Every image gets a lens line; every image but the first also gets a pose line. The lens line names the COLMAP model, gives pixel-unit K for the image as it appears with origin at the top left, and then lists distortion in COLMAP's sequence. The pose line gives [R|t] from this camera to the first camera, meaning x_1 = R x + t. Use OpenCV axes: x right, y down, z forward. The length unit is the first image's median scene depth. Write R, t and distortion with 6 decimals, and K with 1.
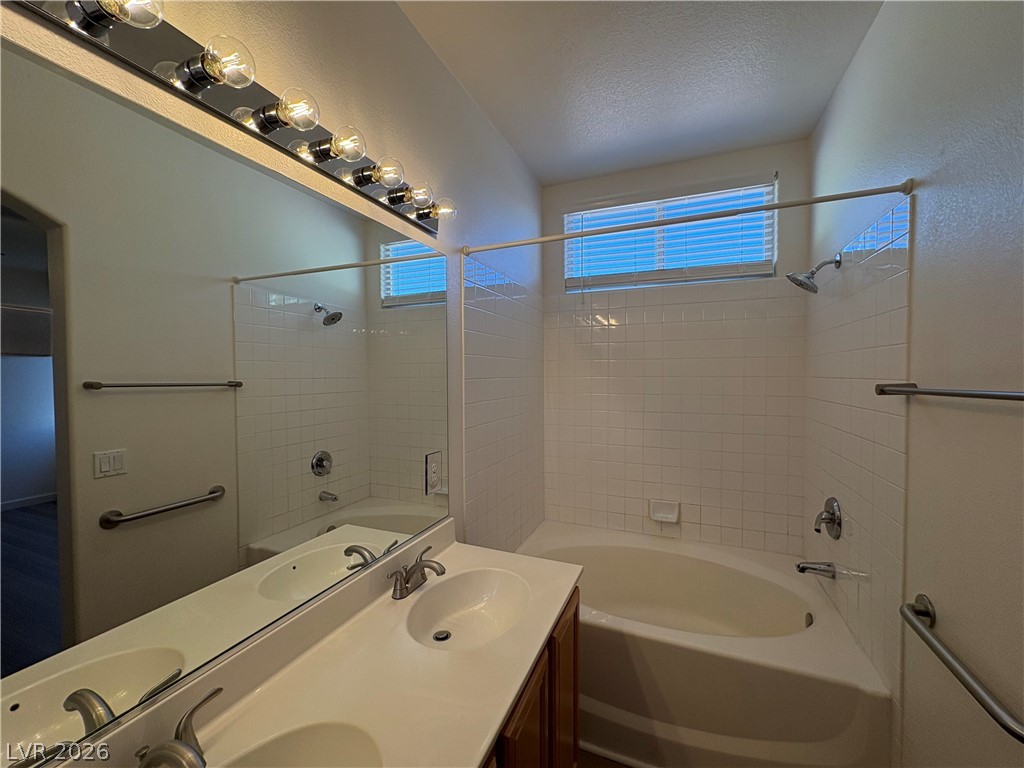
lens RADIAL K [[407.5, 0, 512.0], [0, 407.5, 384.0], [0, 0, 1]] dist [0.000890, 0.000091]
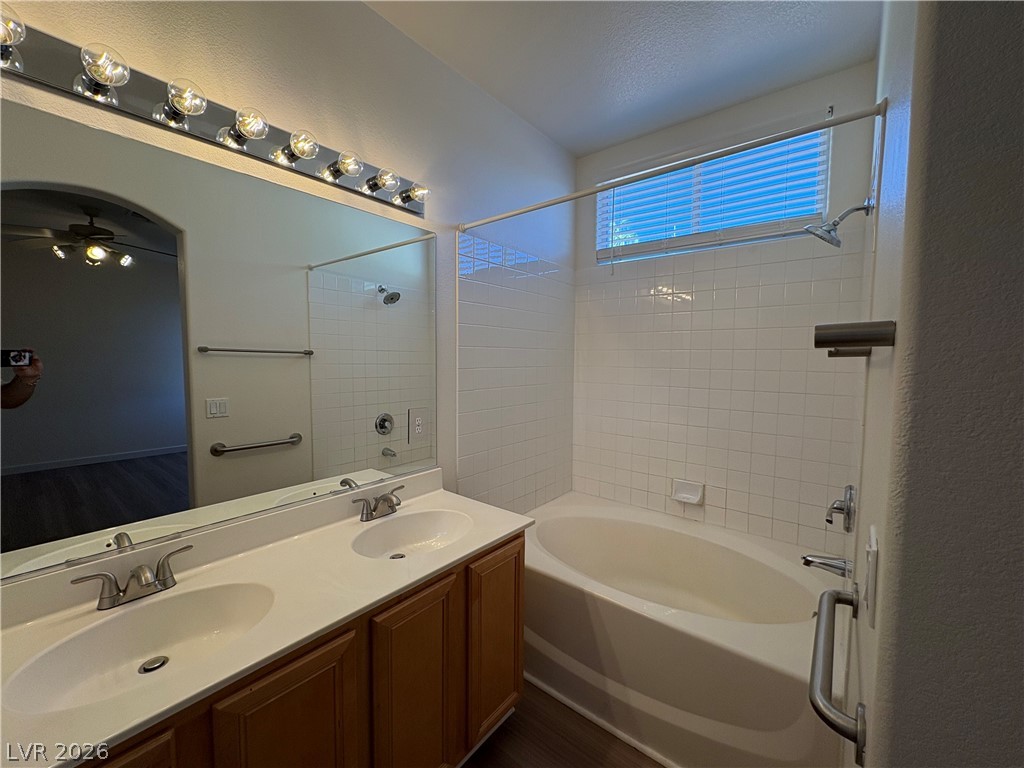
lens RADIAL K [[407.9, 0, 512.0], [0, 407.9, 384.0], [0, 0, 1]] dist [-0.000903, -0.000222]
pose [[0.960597, 0.030072, -0.276313, 0.338190], [-0.019285, 0.998945, 0.041675, 0.042524], [0.277274, -0.034705, 0.960164, -0.022062]]
